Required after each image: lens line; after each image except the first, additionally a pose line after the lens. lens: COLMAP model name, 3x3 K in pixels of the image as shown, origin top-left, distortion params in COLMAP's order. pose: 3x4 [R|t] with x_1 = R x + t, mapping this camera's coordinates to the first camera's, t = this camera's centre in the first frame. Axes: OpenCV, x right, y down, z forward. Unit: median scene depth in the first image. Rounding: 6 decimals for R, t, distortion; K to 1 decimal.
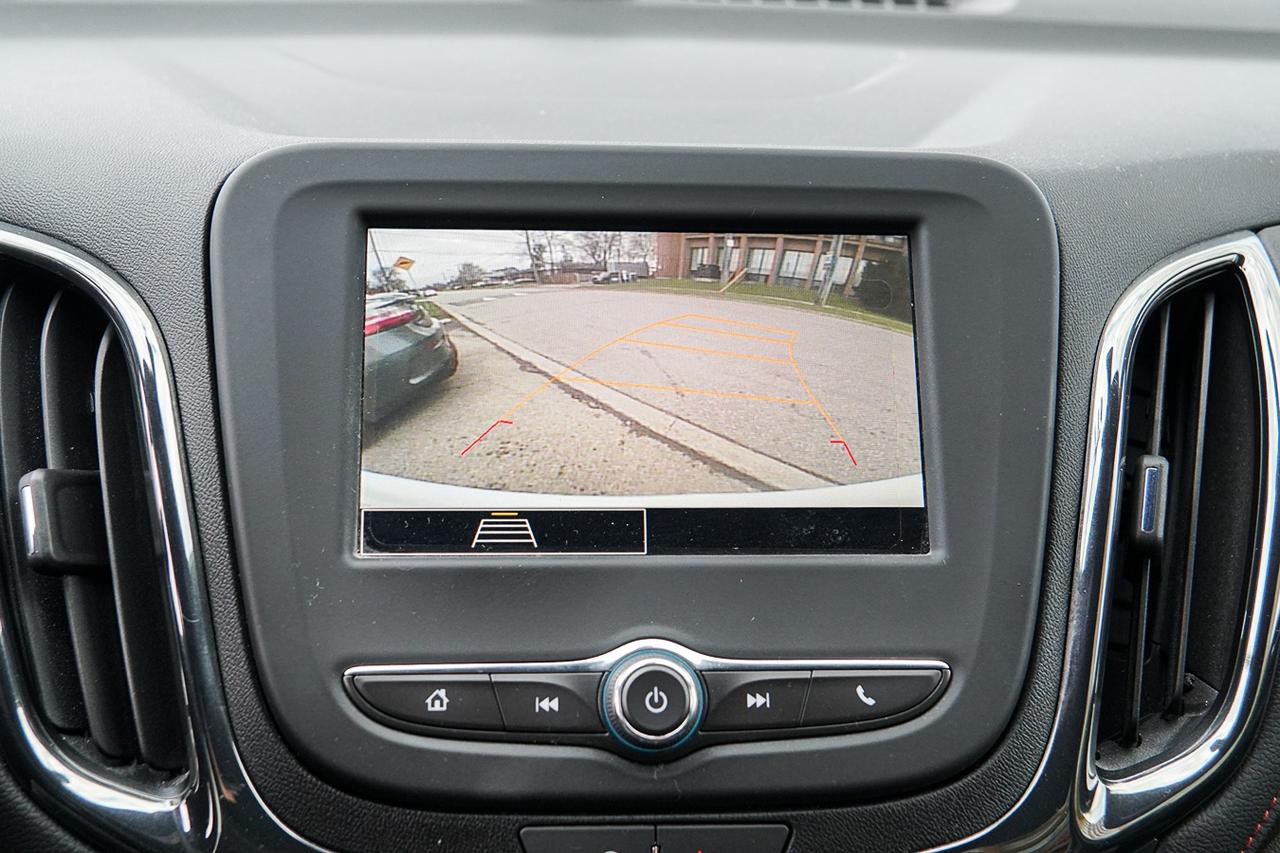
lens RADIAL K [[1382.2, 0, 643.9], [0, 1382.2, 418.0], [0, 0, 1]] dist [0.017633, 0.000000]
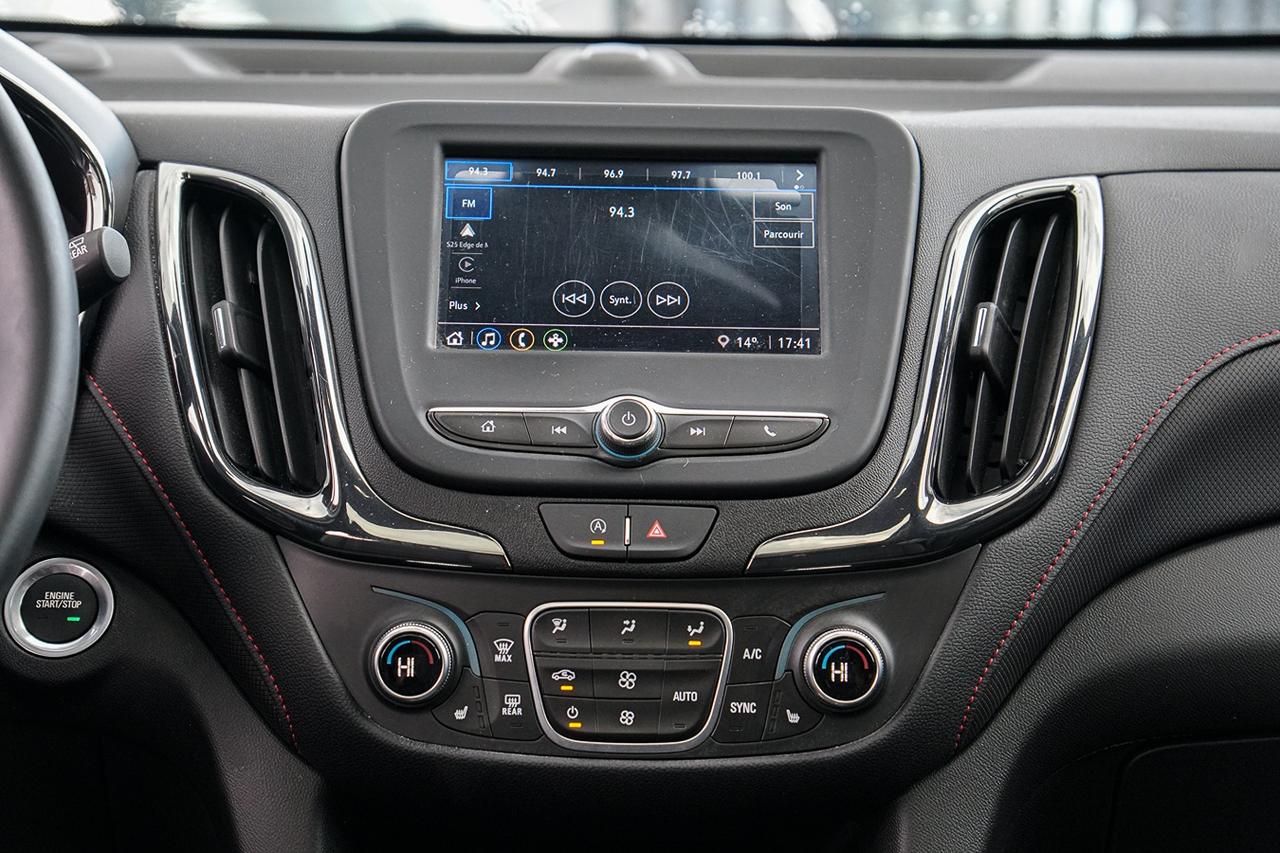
lens RADIAL K [[3256.9, 0, 640.2], [0, 3256.9, 424.4], [0, 0, 1]] dist [0.797422, 0.000000]
pose [[0.997631, -0.008735, -0.068234, 0.262965], [-0.011470, 0.956899, -0.290195, 1.231439], [0.067828, 0.290290, 0.954532, -2.412856]]
